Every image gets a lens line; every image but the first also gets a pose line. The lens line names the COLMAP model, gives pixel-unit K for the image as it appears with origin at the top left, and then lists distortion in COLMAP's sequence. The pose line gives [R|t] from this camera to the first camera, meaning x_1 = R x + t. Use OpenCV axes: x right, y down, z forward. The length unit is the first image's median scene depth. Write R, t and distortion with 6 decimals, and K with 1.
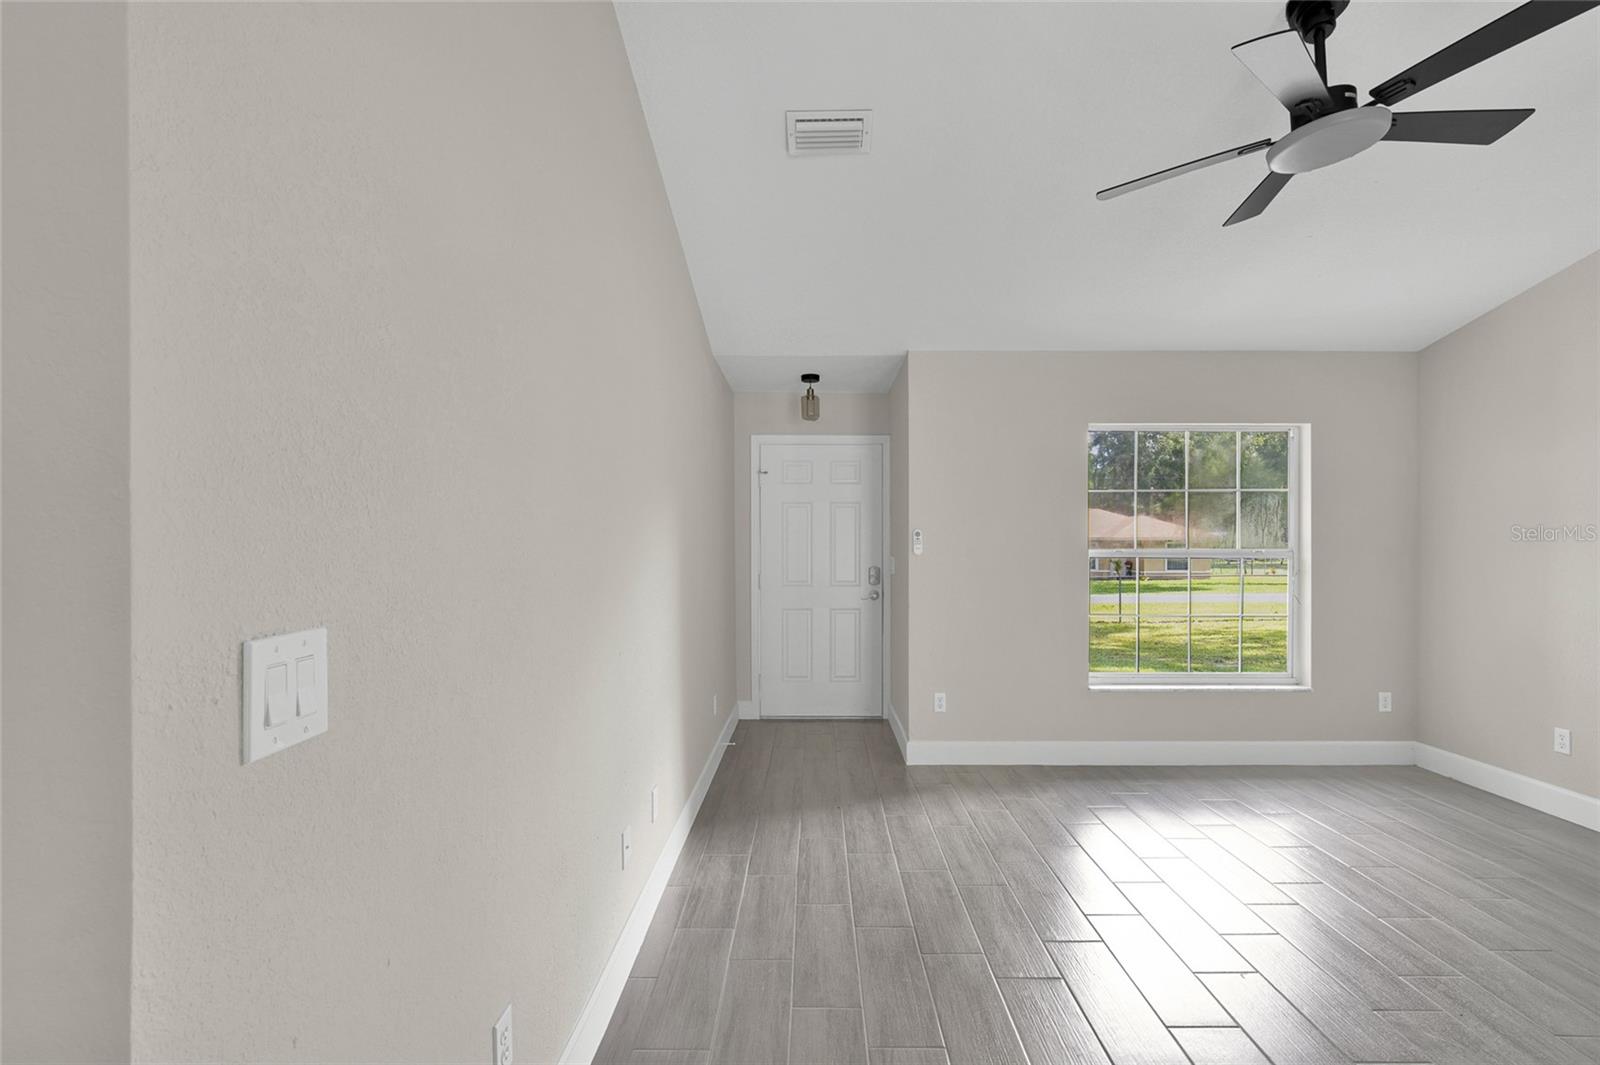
lens RADIAL K [[743.7, 0, 800.4], [0, 743.7, 542.0], [0, 0, 1]] dist [-0.011040, 0.005271]
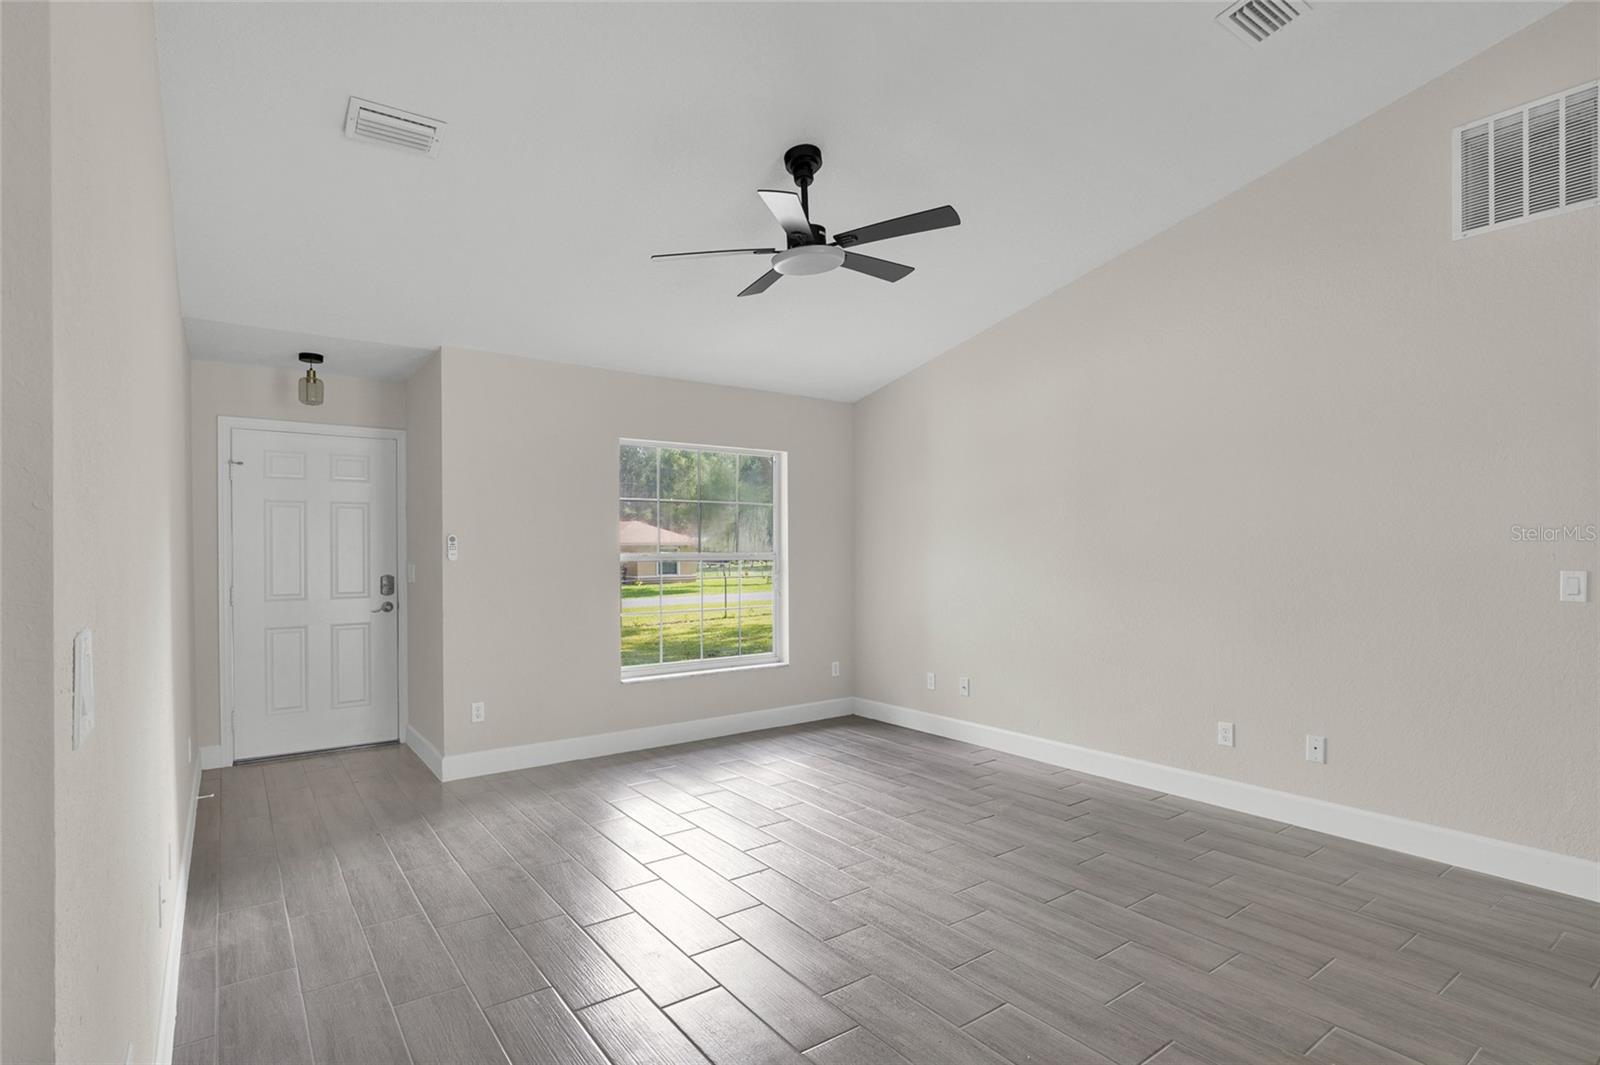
lens RADIAL K [[795.5, 0, 806.5], [0, 795.5, 526.0], [0, 0, 1]] dist [0.001298, -0.000712]
pose [[0.799776, 0.014185, 0.600131, -0.116120], [0.001840, 0.999658, -0.026080, -0.000089], [-0.600296, 0.021962, 0.799476, -0.117734]]
